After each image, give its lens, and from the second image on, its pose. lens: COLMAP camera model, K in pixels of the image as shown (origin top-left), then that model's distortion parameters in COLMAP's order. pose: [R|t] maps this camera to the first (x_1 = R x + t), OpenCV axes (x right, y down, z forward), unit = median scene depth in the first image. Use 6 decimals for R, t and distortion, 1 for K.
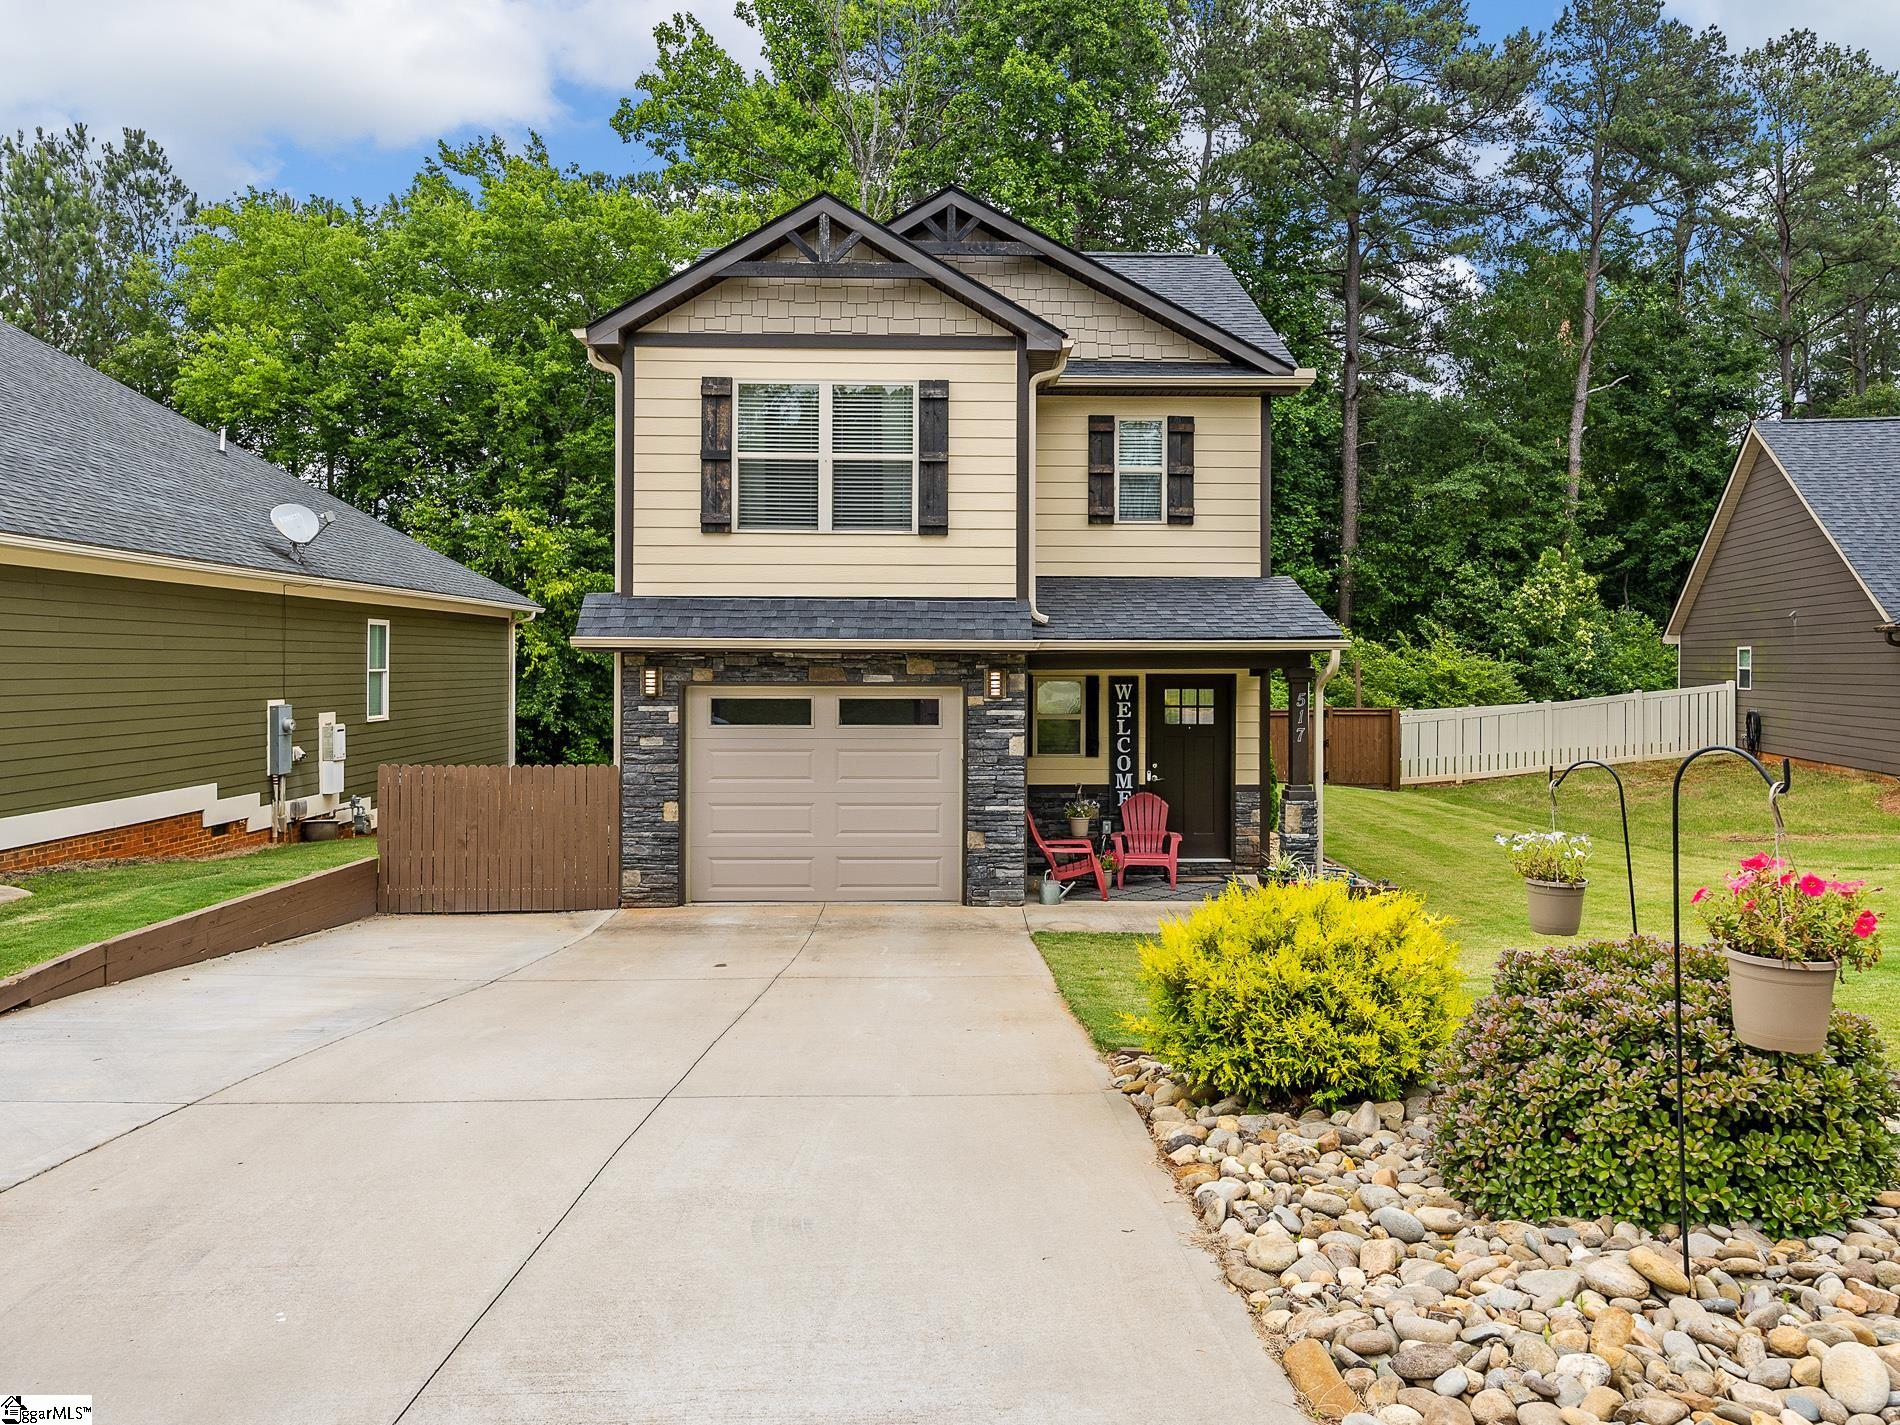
lens RADIAL K [[1315.8, 0, 956.0], [0, 1315.8, 645.5], [0, 0, 1]] dist [-0.000508, 0.000484]
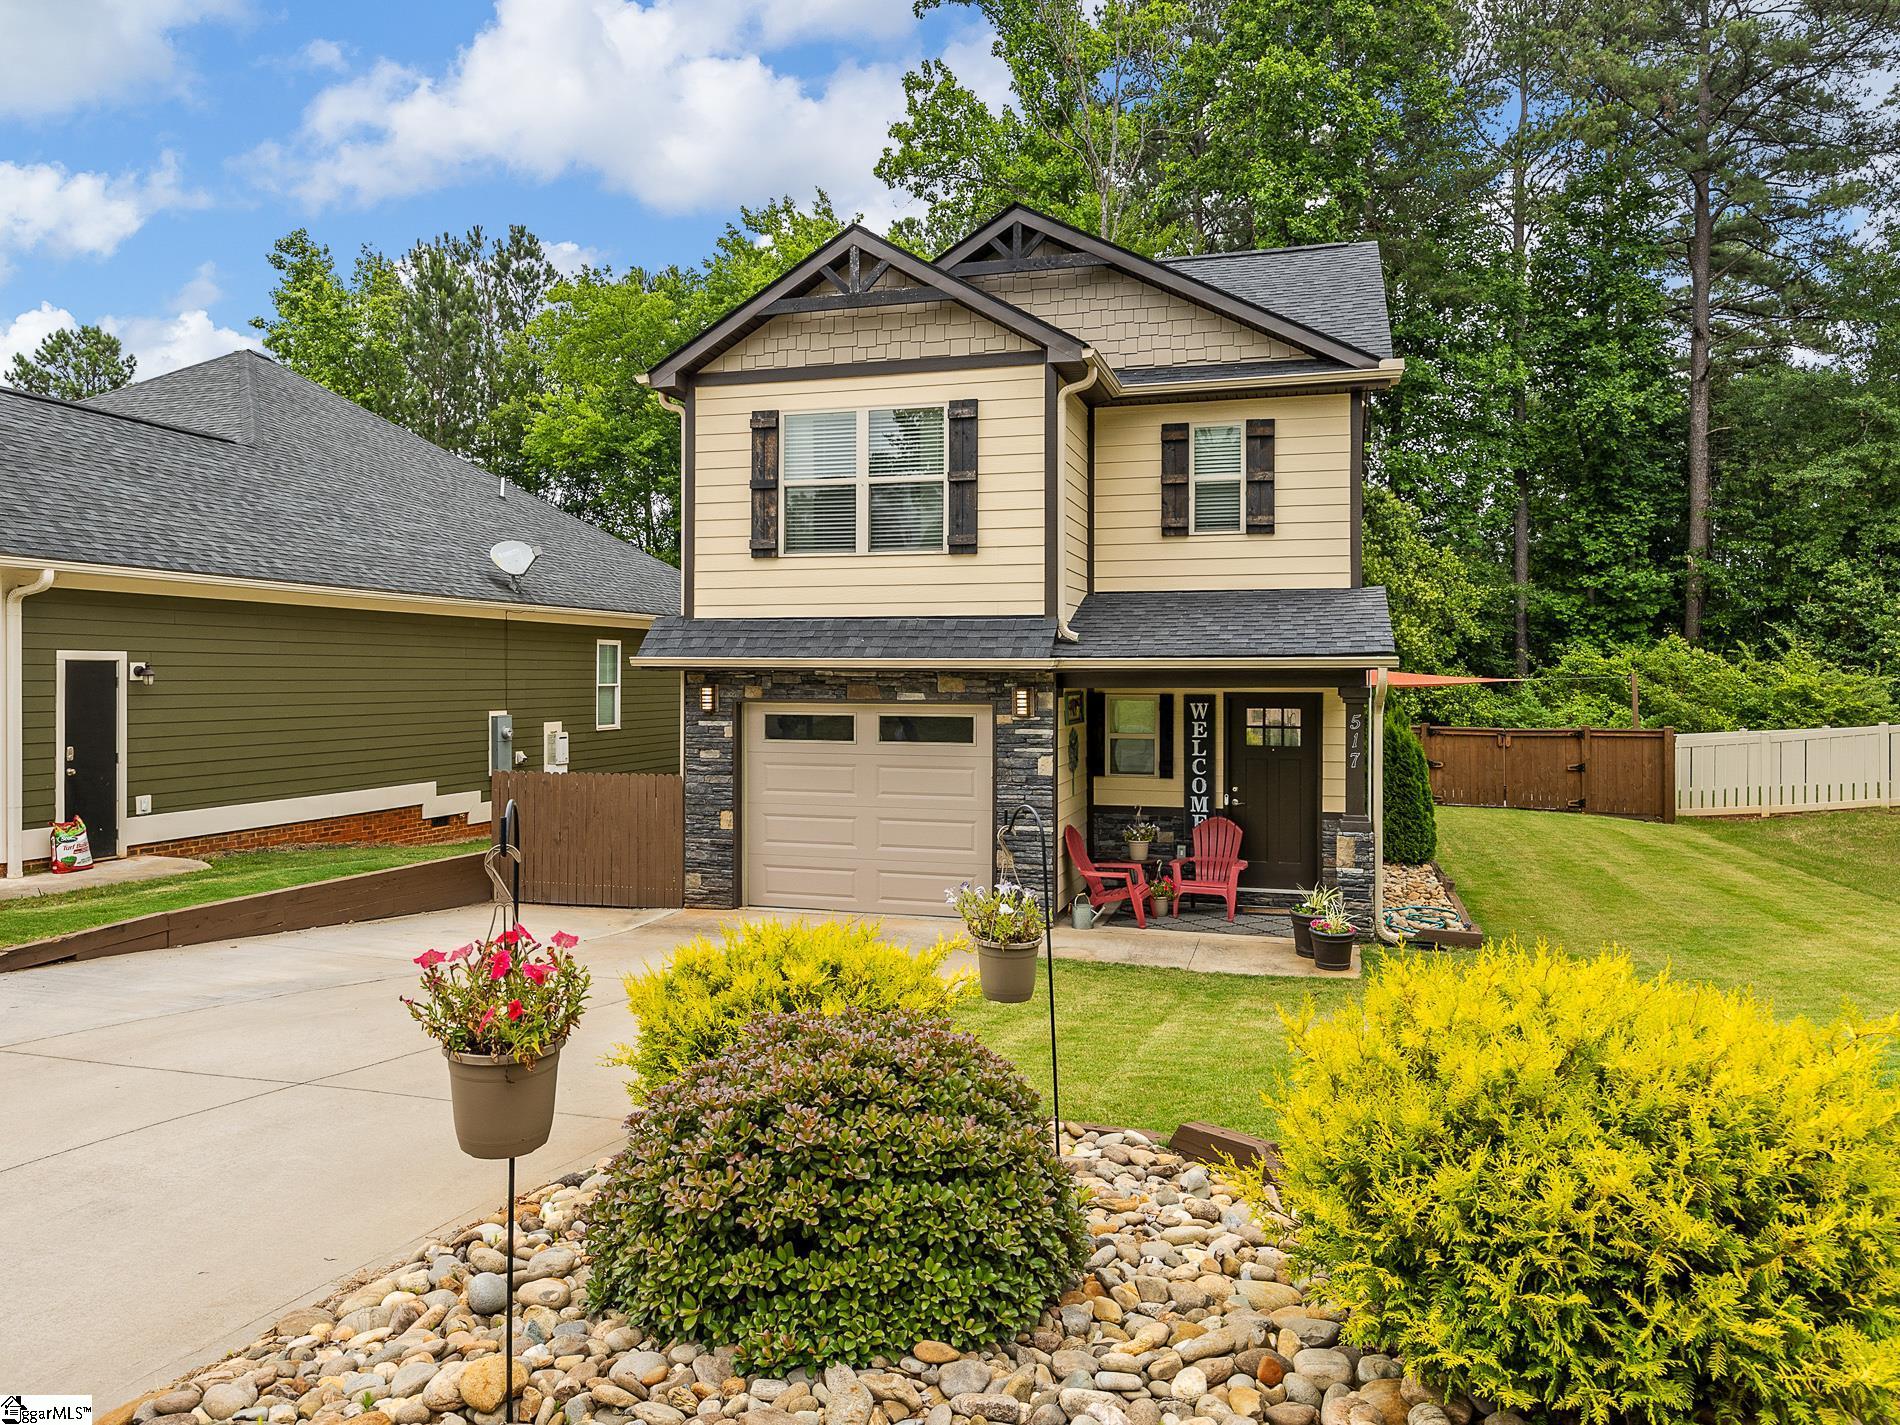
lens RADIAL K [[1279.9, 0, 917.2], [0, 1279.9, 653.6], [0, 0, 1]] dist [-0.005582, 0.001778]
pose [[0.951553, -0.005087, -0.307442, 0.220836], [0.004034, 0.999984, -0.004061, -0.003537], [0.307458, 0.002624, 0.951558, 0.052747]]
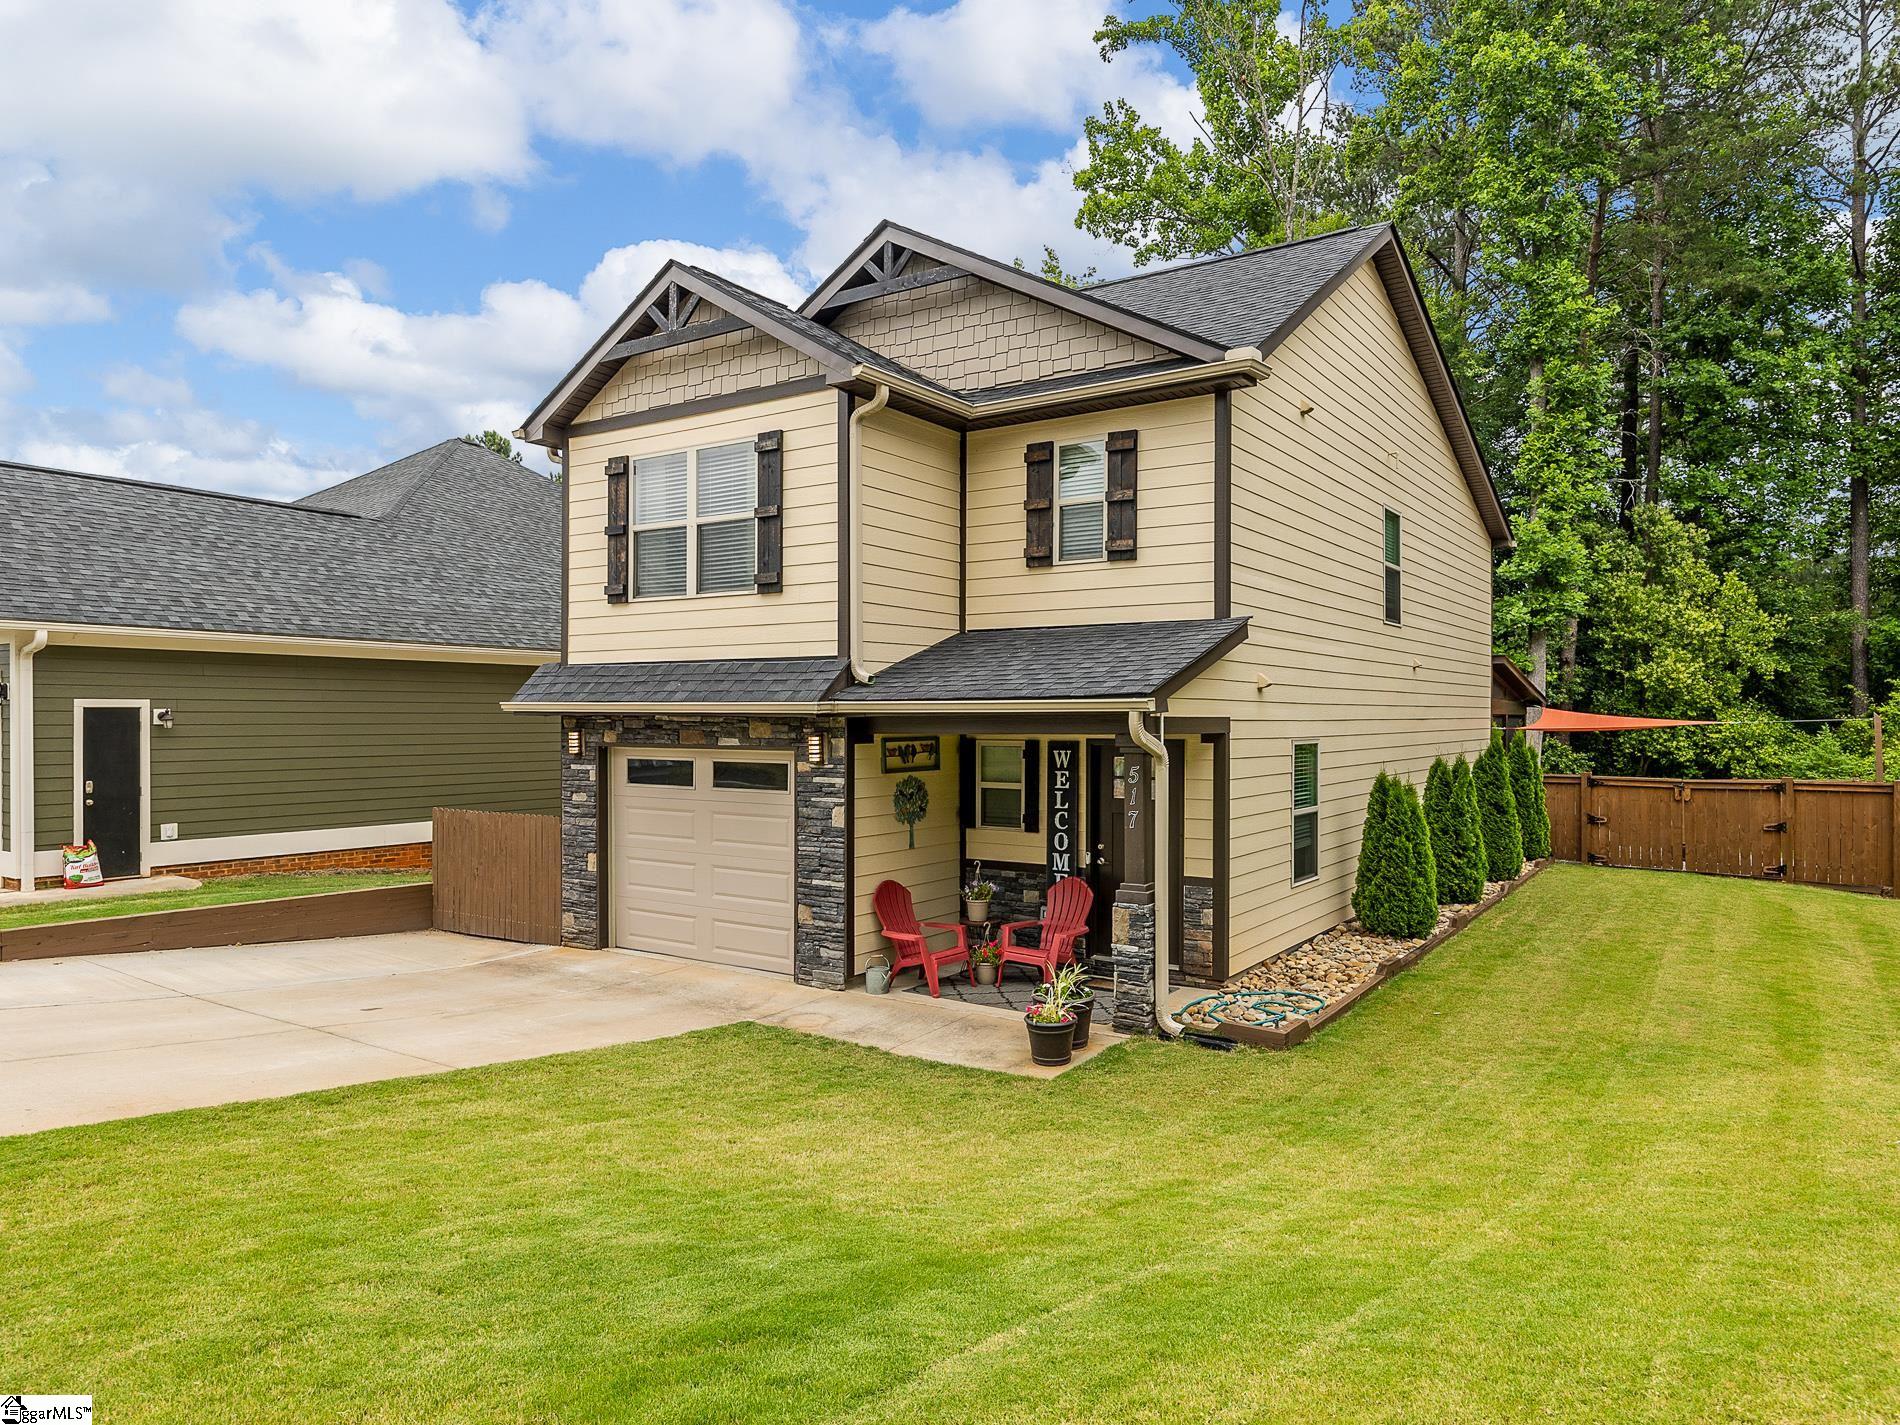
lens RADIAL K [[1186.2, 0, 949.9], [0, 1186.2, 706.0], [0, 0, 1]] dist [-0.000831, 0.001131]
pose [[0.823493, -0.005919, -0.567296, 0.514953], [0.008829, 0.999958, 0.002383, -0.002090], [0.567258, -0.006971, 0.823511, 0.319493]]
